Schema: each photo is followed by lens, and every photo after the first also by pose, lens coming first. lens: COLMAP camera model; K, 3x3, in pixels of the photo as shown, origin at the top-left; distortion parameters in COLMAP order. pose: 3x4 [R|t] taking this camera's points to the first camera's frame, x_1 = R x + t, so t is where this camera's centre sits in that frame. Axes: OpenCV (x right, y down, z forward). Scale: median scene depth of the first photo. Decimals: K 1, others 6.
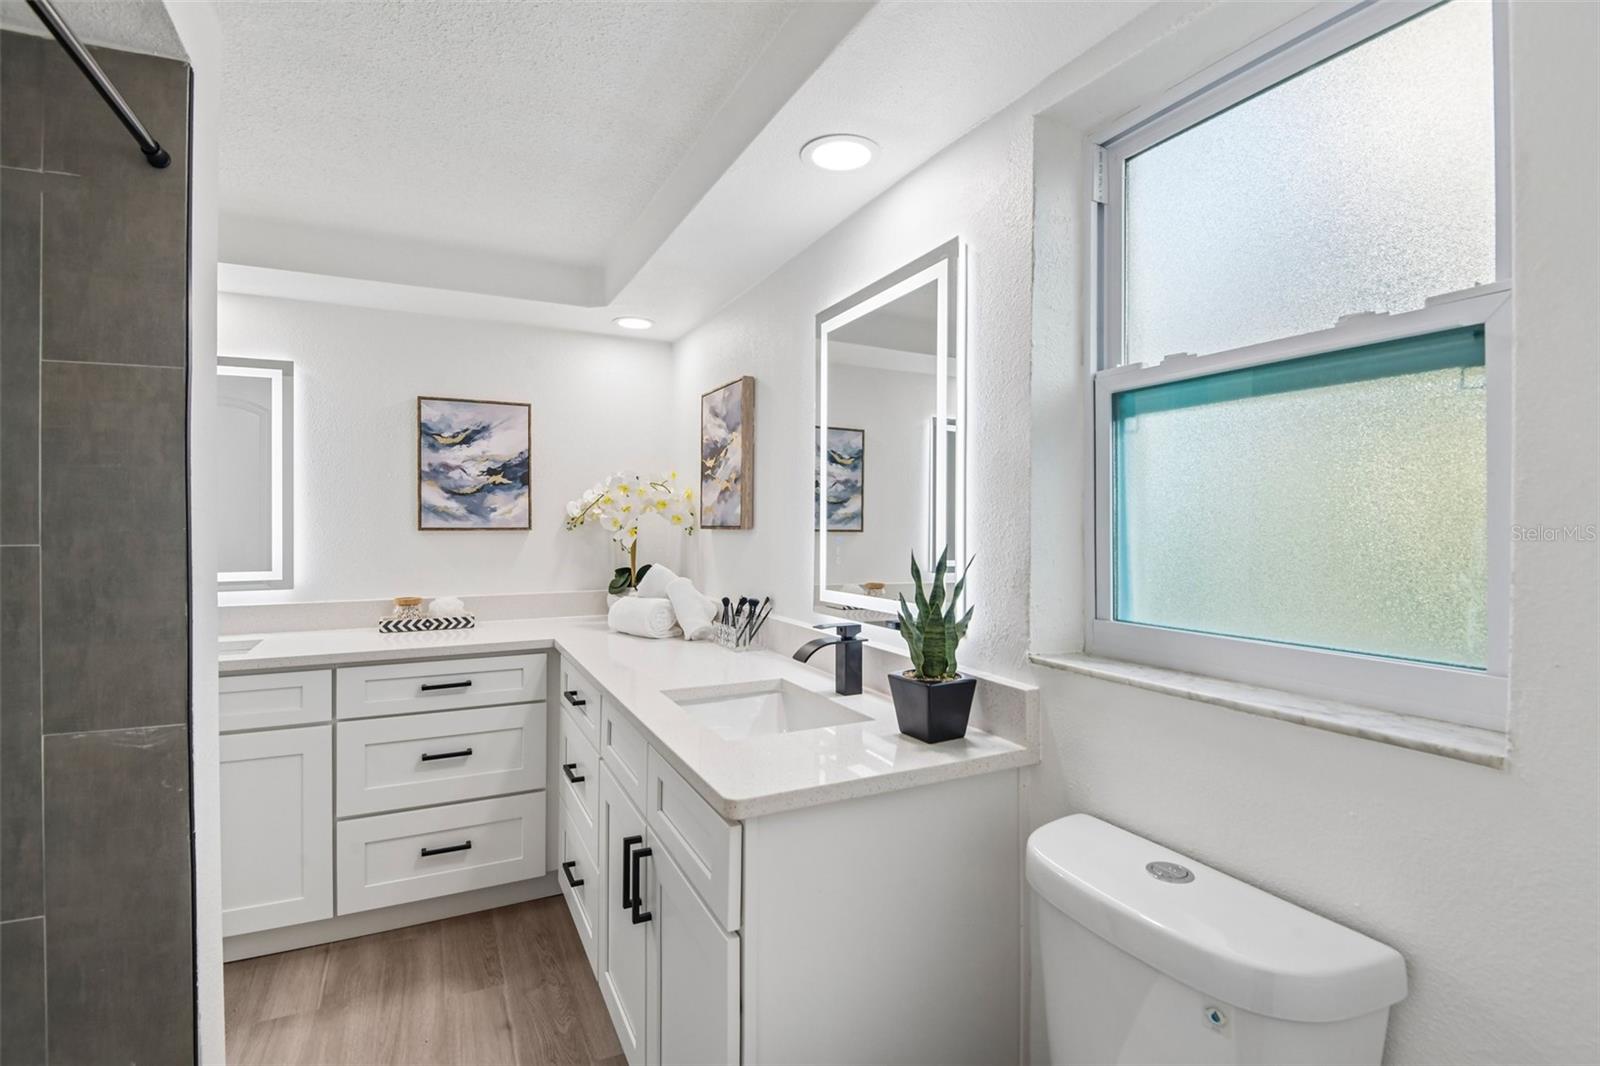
lens RADIAL K [[748.7, 0, 800.5], [0, 748.7, 527.0], [0, 0, 1]] dist [-0.000561, -0.029545]
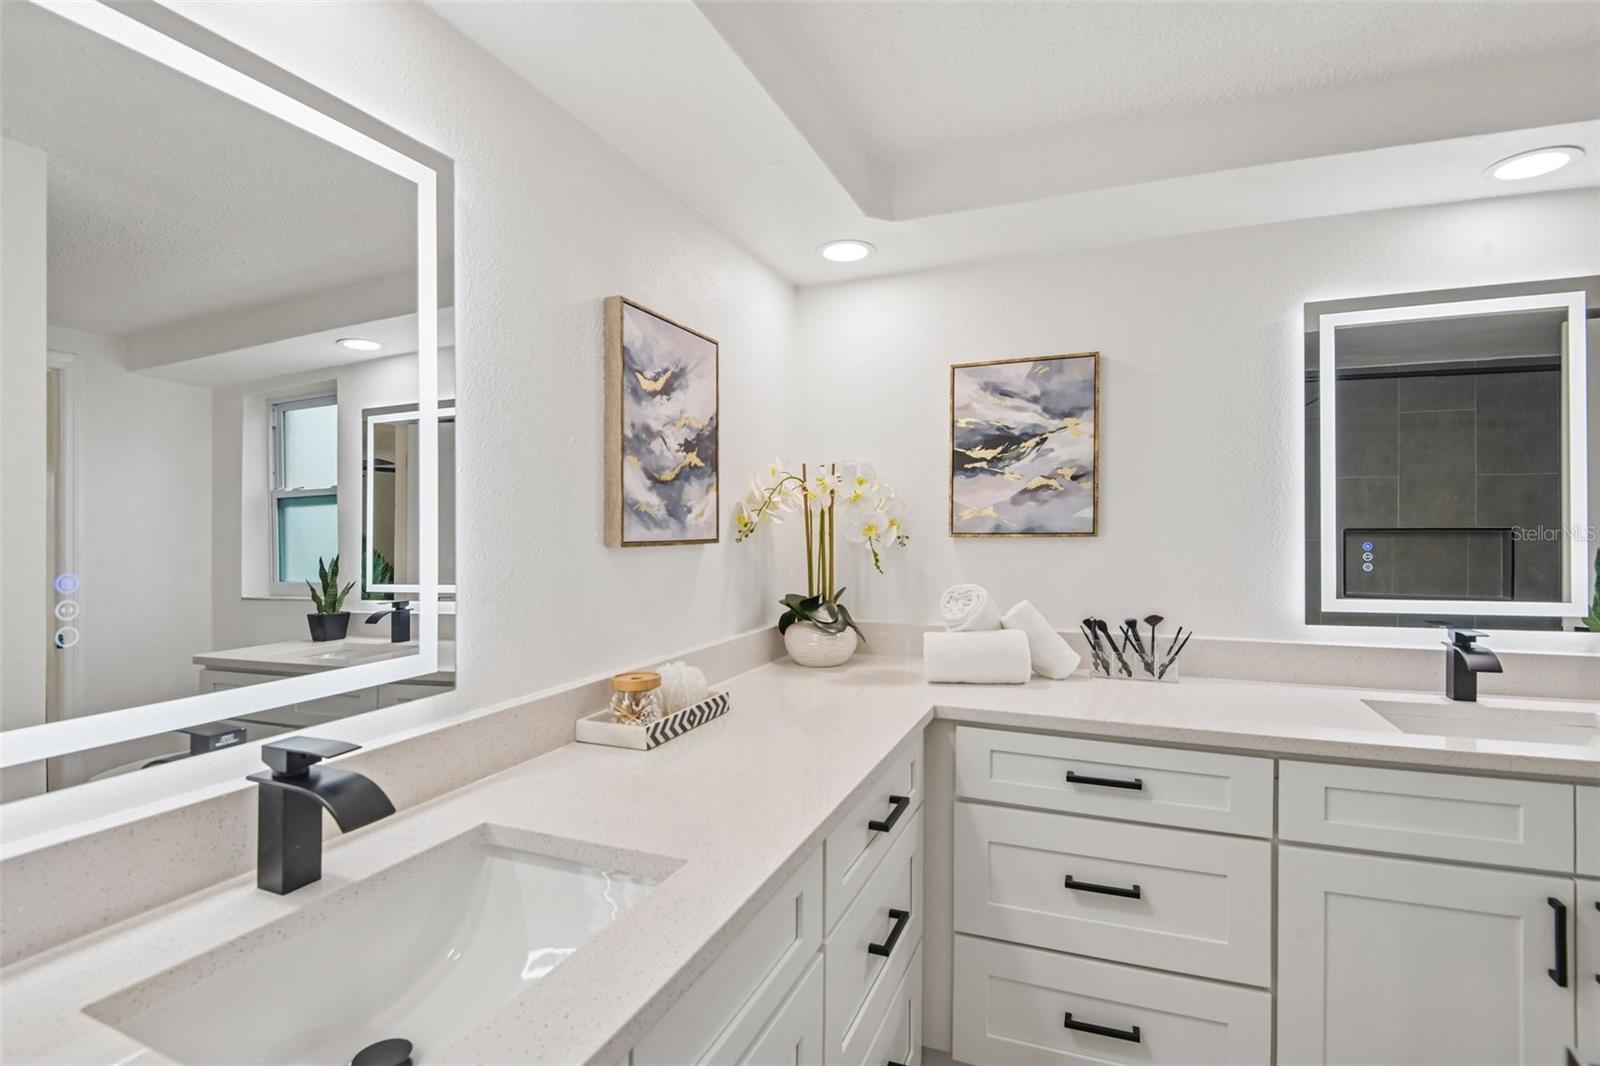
lens RADIAL K [[748.7, 0, 800.5], [0, 748.7, 527.0], [0, 0, 1]] dist [-0.000561, -0.029545]
pose [[0.759694, -0.004712, 0.650264, -0.750609], [0.011531, 0.999914, -0.006226, -0.004763], [-0.650179, 0.012228, 0.759683, 0.503006]]
